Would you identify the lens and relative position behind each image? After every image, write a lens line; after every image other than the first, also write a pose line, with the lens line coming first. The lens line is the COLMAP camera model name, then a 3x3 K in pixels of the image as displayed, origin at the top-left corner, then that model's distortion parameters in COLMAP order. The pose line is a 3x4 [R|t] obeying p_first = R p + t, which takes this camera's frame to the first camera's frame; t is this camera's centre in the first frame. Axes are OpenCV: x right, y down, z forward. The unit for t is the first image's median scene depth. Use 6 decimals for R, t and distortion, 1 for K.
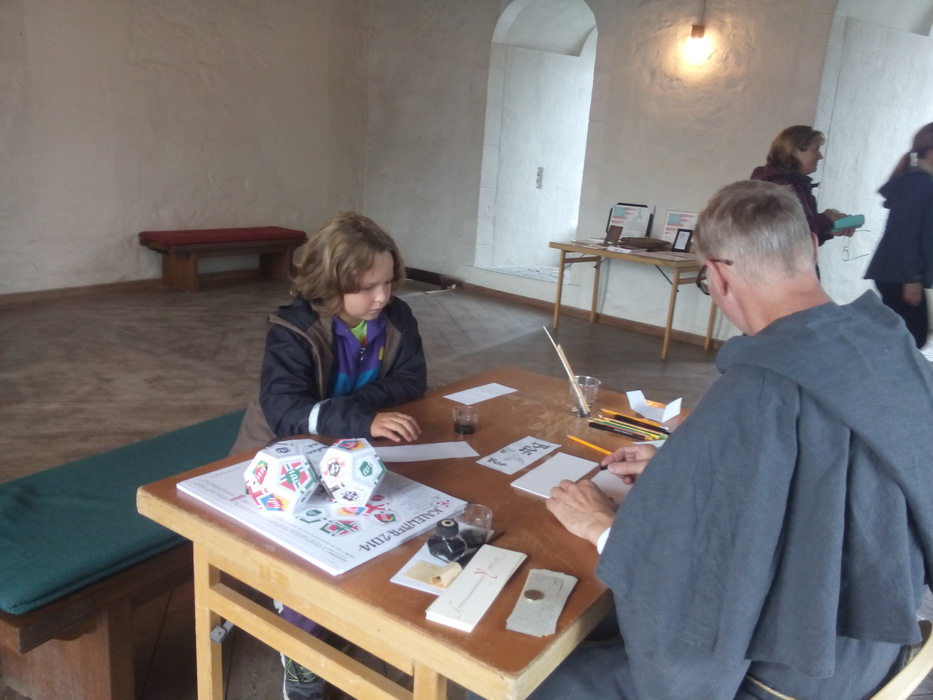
lens RADIAL K [[766.9, 0, 466.5], [0, 766.9, 350.0], [0, 0, 1]] dist [0.054657, -0.003581]
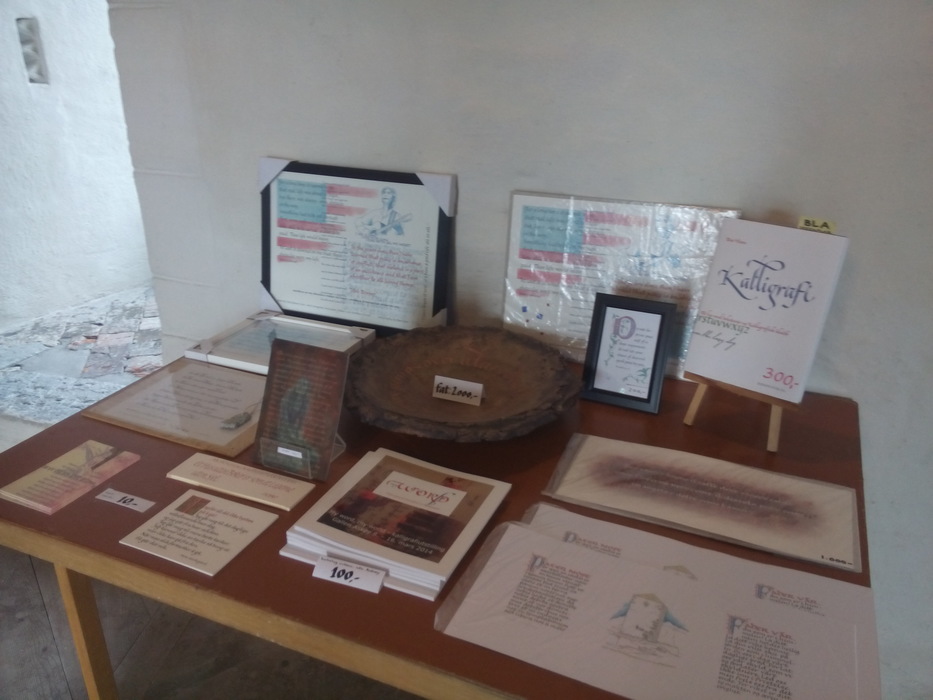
lens RADIAL K [[766.9, 0, 466.5], [0, 766.9, 350.0], [0, 0, 1]] dist [0.054657, -0.003581]
pose [[0.909825, -0.226276, 0.347875, 0.152989], [0.158372, 0.964147, 0.212928, -0.179917], [-0.383583, -0.138633, 0.913041, 0.762644]]
